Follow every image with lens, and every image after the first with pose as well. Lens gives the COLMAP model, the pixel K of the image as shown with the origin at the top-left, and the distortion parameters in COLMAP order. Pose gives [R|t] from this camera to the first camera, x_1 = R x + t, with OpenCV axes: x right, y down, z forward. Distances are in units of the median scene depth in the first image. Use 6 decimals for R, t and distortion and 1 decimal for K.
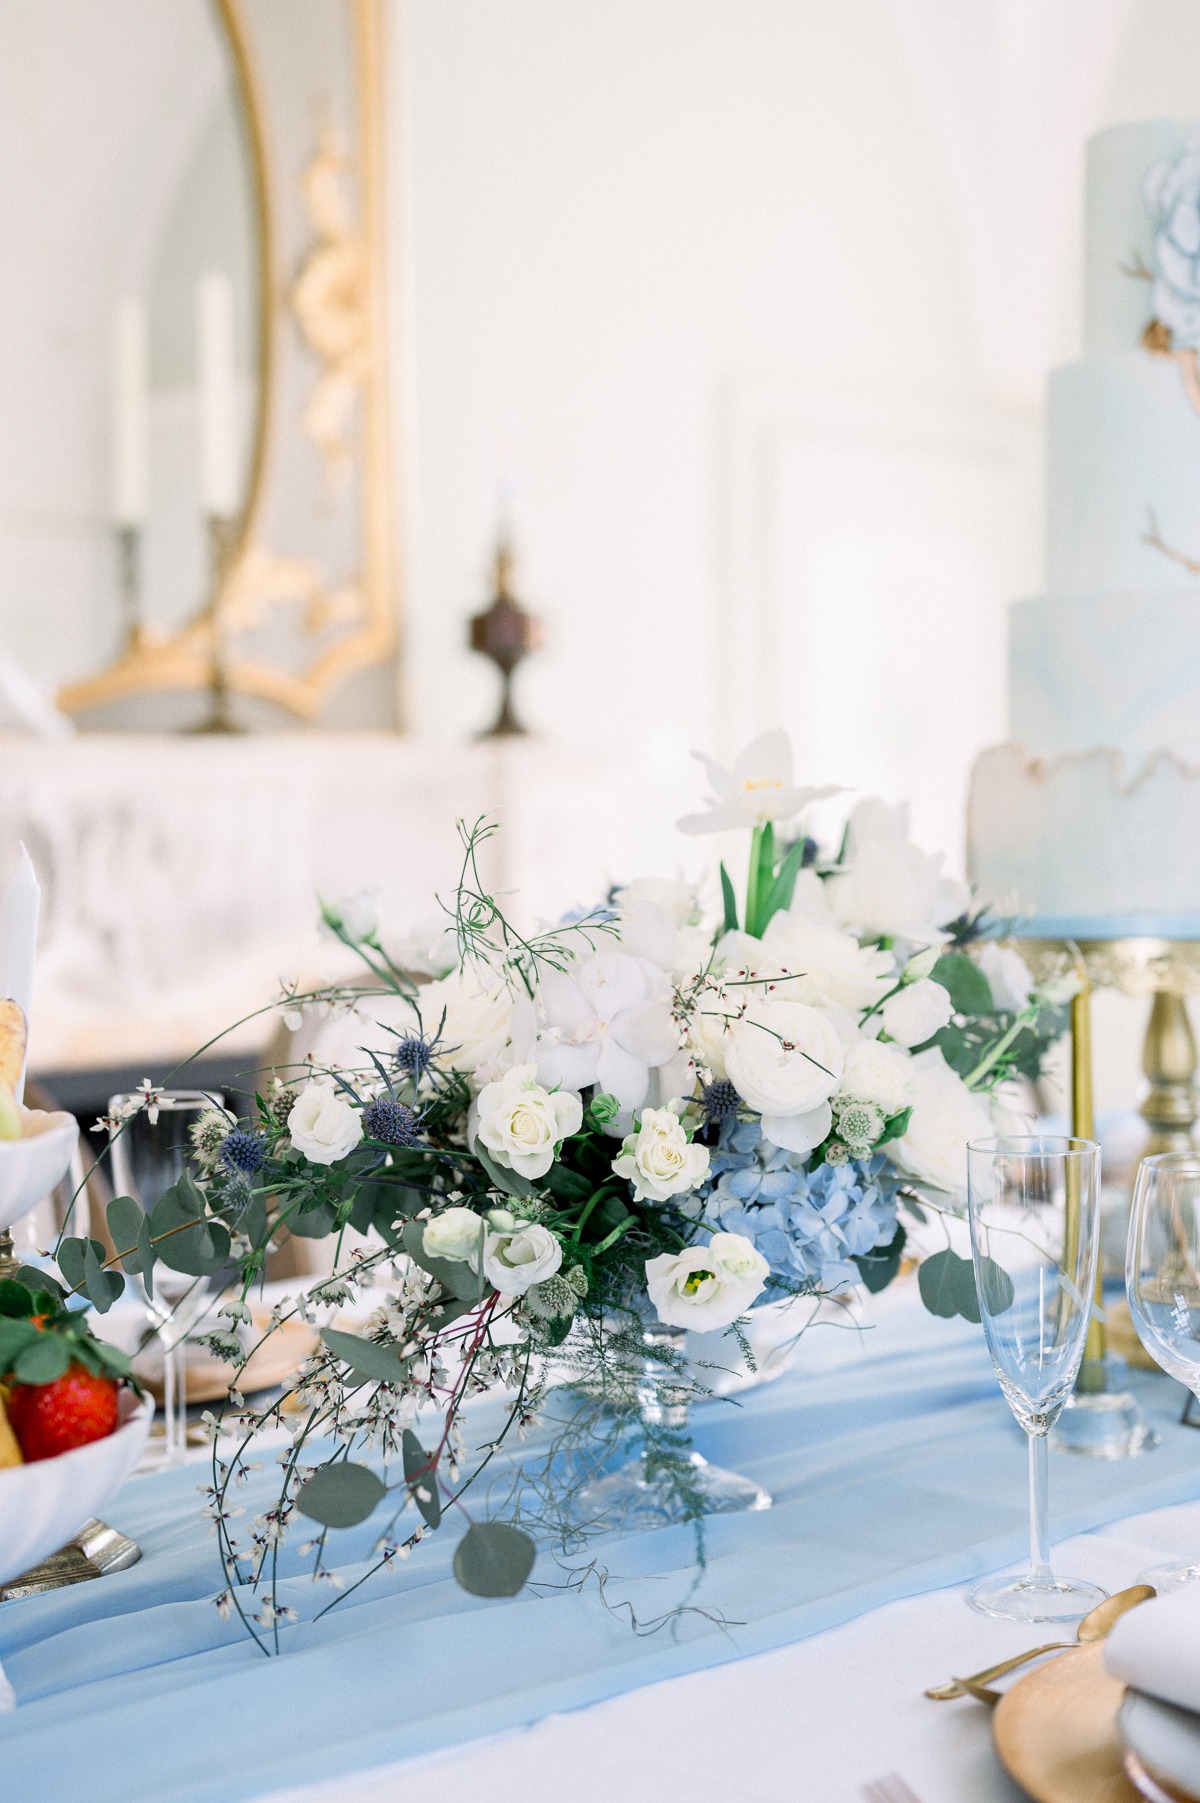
lens RADIAL K [[2608.4, 0, 597.0], [0, 2608.4, 854.8], [0, 0, 1]] dist [-0.012645, -0.028981]
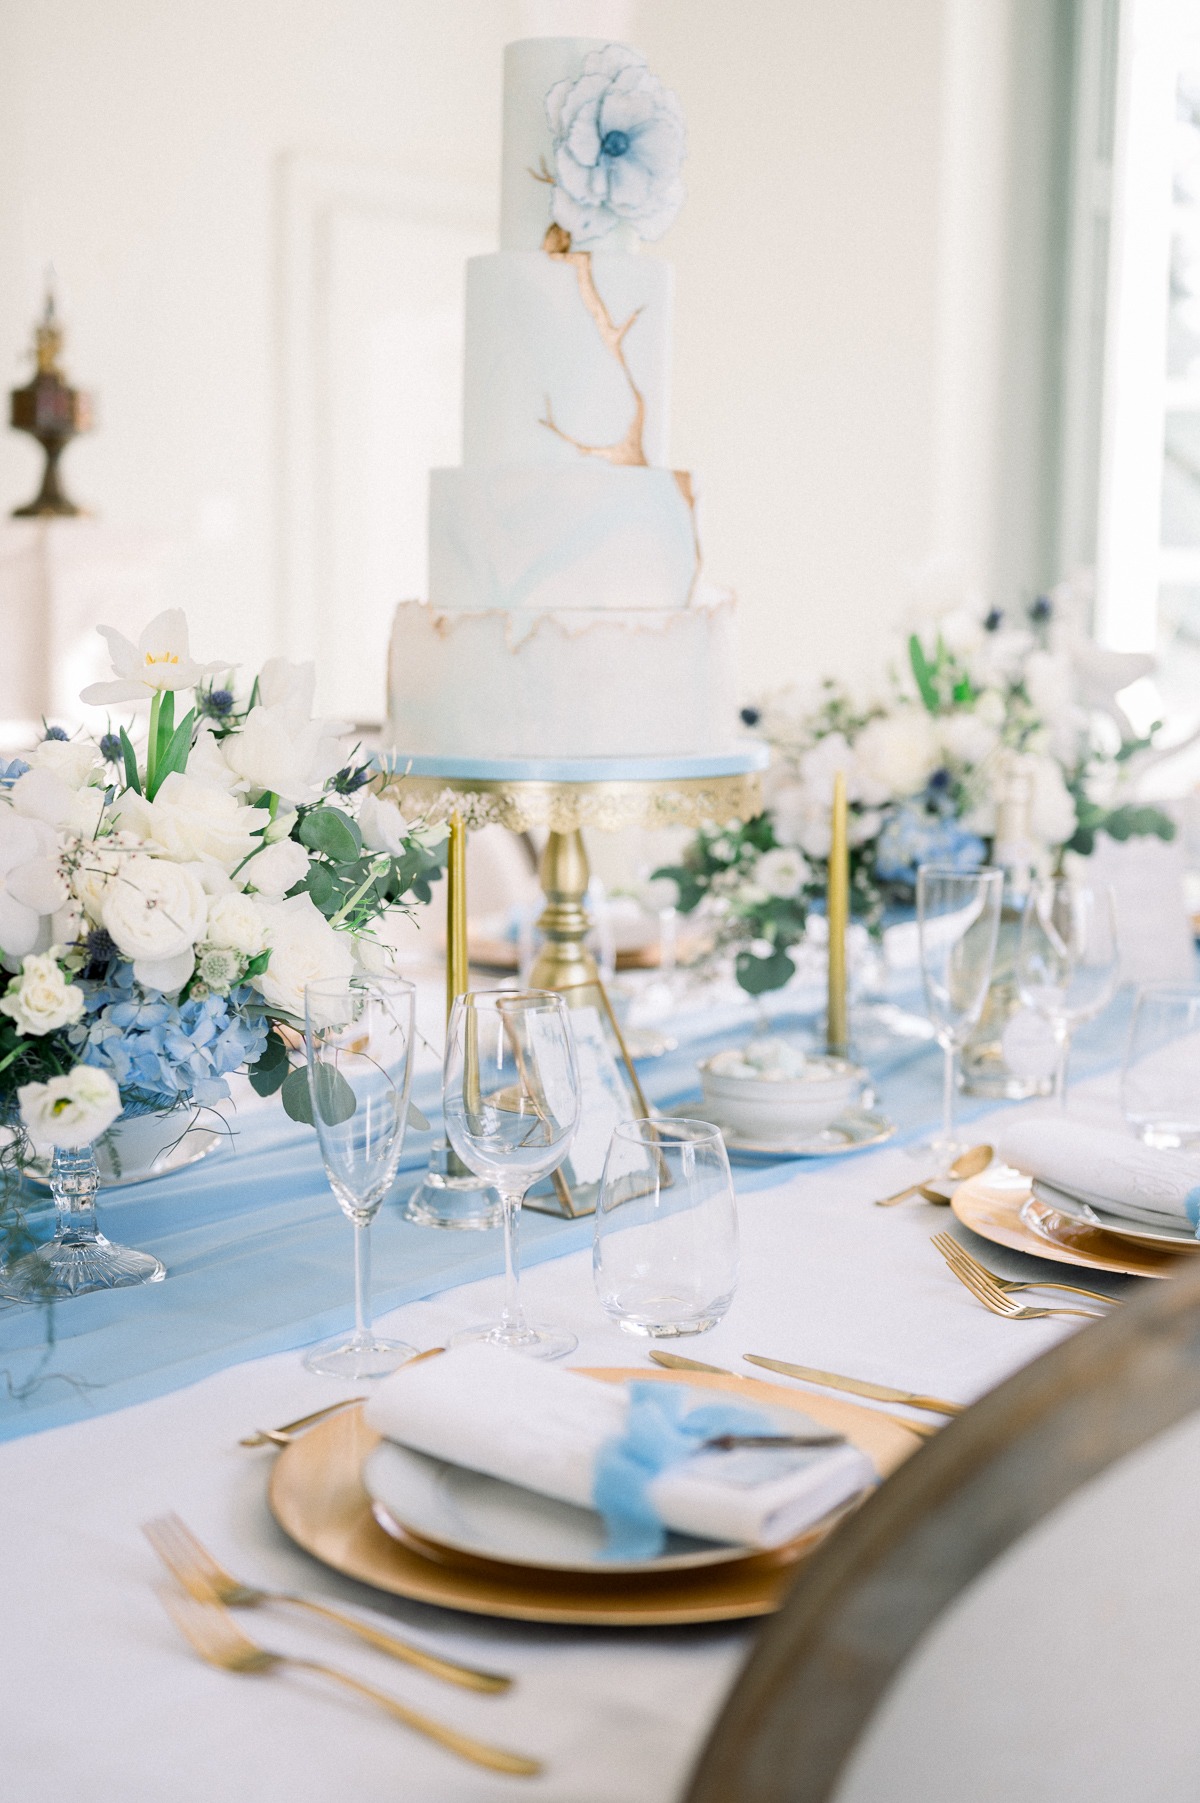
lens RADIAL K [[2608.4, 0, 597.0], [0, 2608.4, 854.8], [0, 0, 1]] dist [-0.012645, -0.028981]
pose [[0.989985, 0.006927, 0.141005, 0.100303], [-0.022164, 0.994036, 0.106778, -0.073602], [-0.139425, -0.108834, 0.984234, -0.168446]]
